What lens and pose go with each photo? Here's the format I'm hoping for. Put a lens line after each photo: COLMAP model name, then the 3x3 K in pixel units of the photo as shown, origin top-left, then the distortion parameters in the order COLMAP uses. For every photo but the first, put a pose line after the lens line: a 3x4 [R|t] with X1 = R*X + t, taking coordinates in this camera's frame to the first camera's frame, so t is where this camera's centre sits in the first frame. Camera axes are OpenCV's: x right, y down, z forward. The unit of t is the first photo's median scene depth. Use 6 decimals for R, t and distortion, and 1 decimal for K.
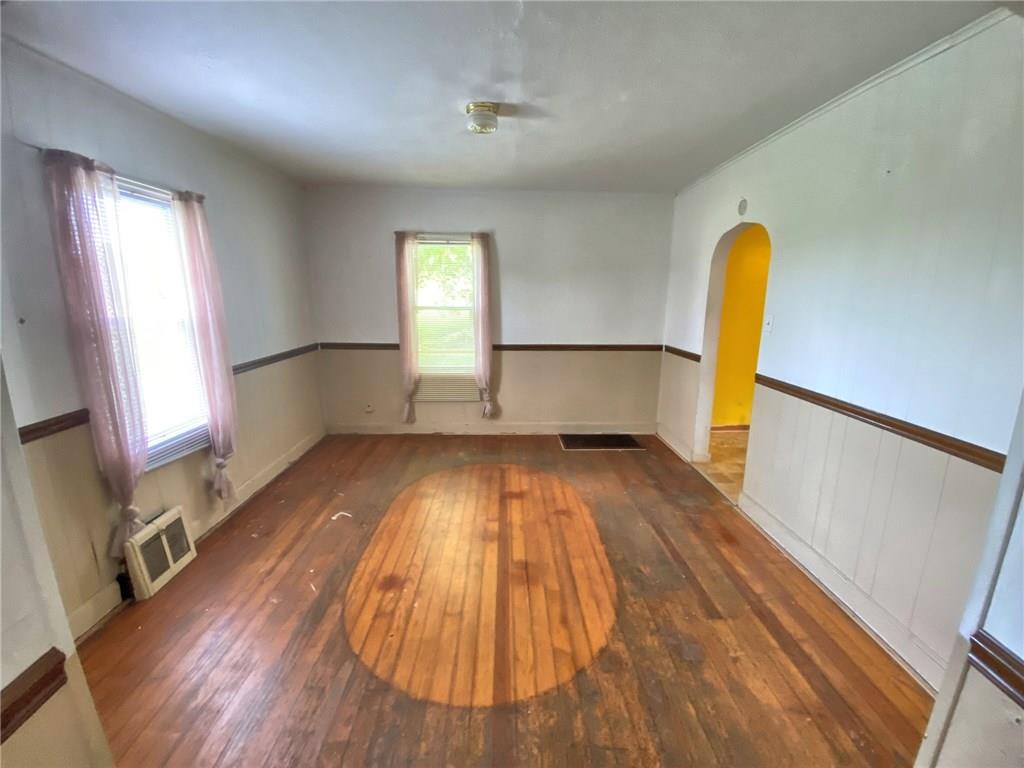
lens RADIAL K [[415.0, 0, 512.4], [0, 415.0, 382.2], [0, 0, 1]] dist [0.024402, -0.023090]
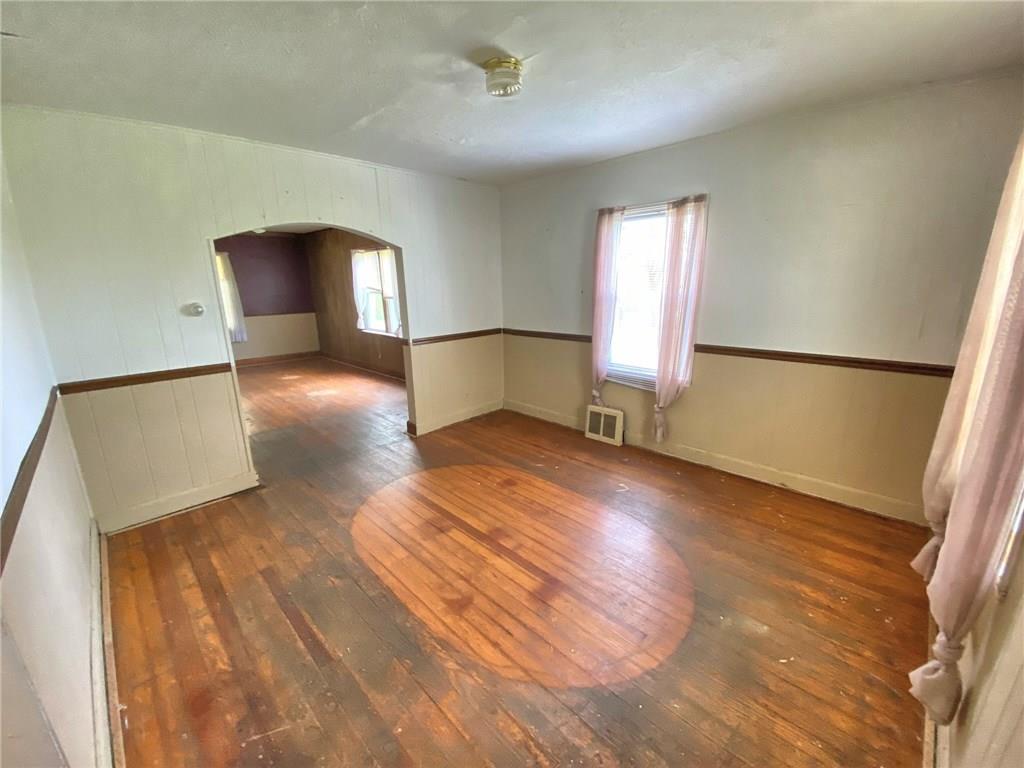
lens RADIAL K [[412.3, 0, 512.0], [0, 412.3, 384.0], [0, 0, 1]] dist [0.049849, -0.041408]
pose [[-0.717135, 0.188414, -0.670983, 0.560690], [-0.124449, 0.912670, 0.389289, -0.372257], [0.685733, 0.362676, -0.631059, 1.662669]]
